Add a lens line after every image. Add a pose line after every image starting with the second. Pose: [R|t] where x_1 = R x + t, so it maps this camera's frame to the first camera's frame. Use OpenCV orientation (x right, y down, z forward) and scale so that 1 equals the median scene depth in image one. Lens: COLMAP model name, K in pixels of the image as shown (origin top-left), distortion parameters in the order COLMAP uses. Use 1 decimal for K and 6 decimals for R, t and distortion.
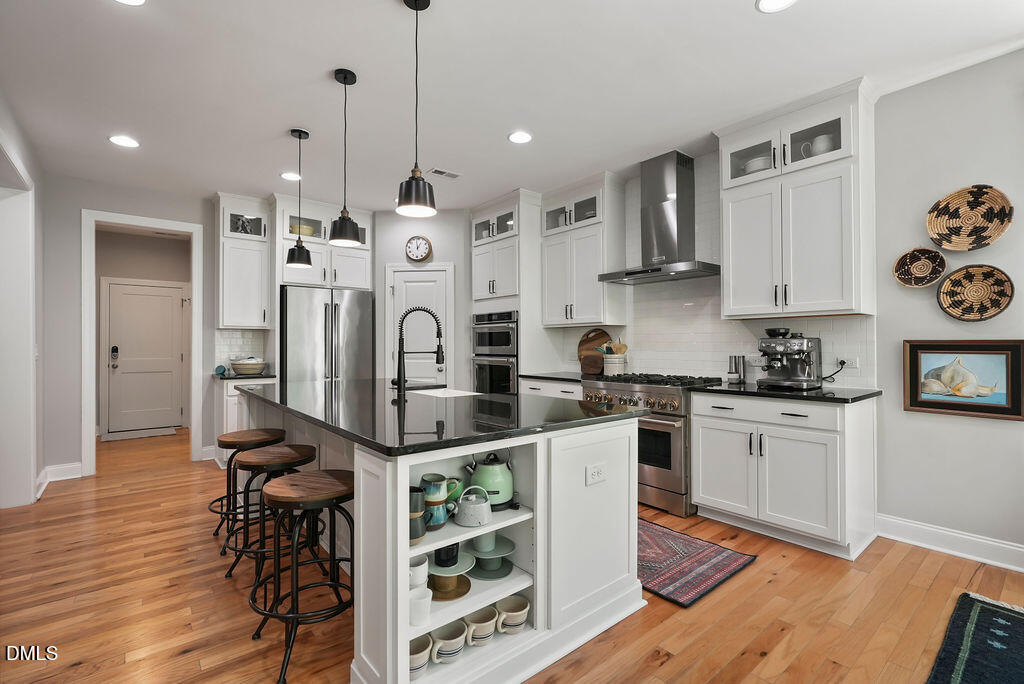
lens RADIAL K [[464.7, 0, 514.7], [0, 464.7, 340.1], [0, 0, 1]] dist [-0.010345, 0.003352]
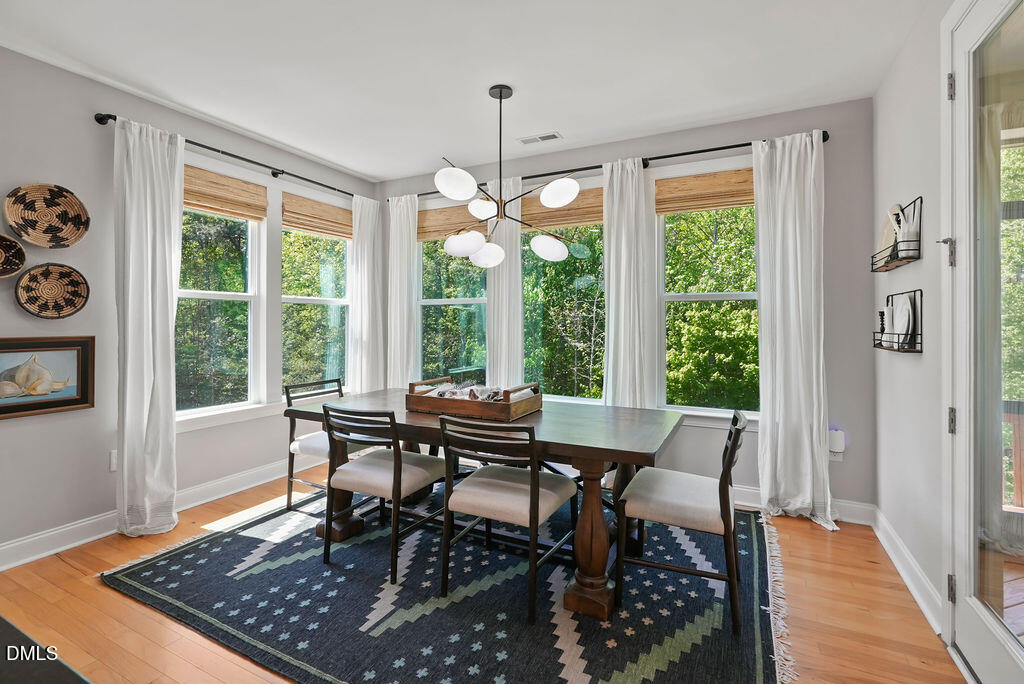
lens RADIAL K [[464.7, 0, 505.5], [0, 464.7, 323.1], [0, 0, 1]] dist [-0.010345, 0.003352]
pose [[-0.389706, 0.001127, 0.920938, -0.318602], [-0.008272, 0.999955, -0.004724, -0.034287], [-0.920902, -0.009459, -0.389679, 0.470791]]
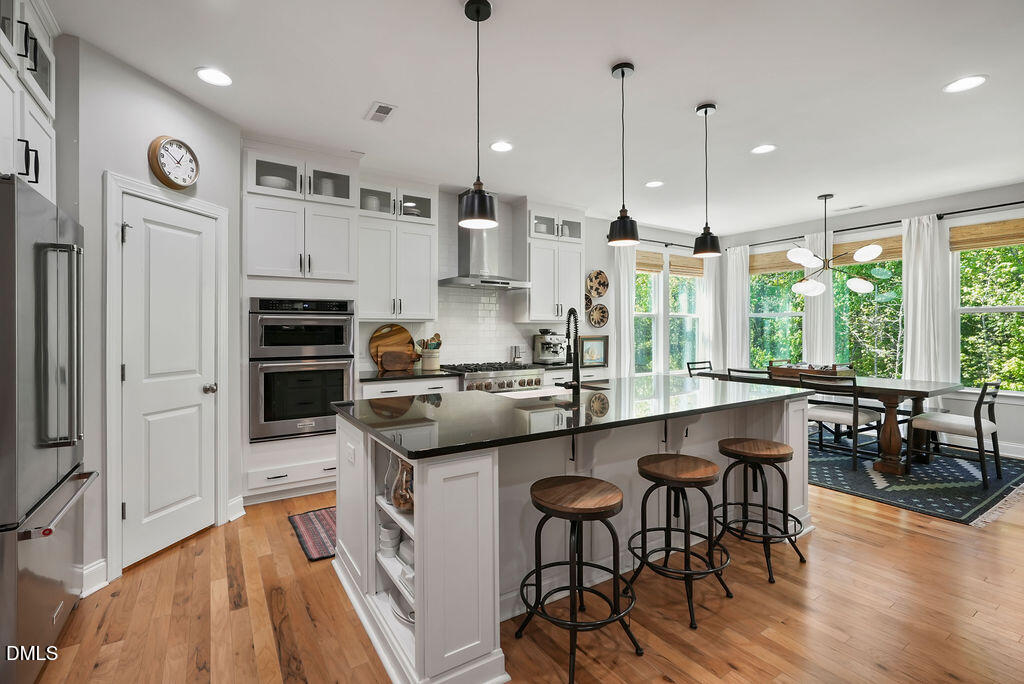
lens RADIAL K [[464.7, 0, 510.1], [0, 464.7, 330.3], [0, 0, 1]] dist [-0.010345, 0.003352]
pose [[0.115614, -0.000108, 0.993294, -1.393429], [-0.006284, 0.999980, 0.000840, -0.025828], [-0.993274, -0.006339, 0.115611, 1.153756]]
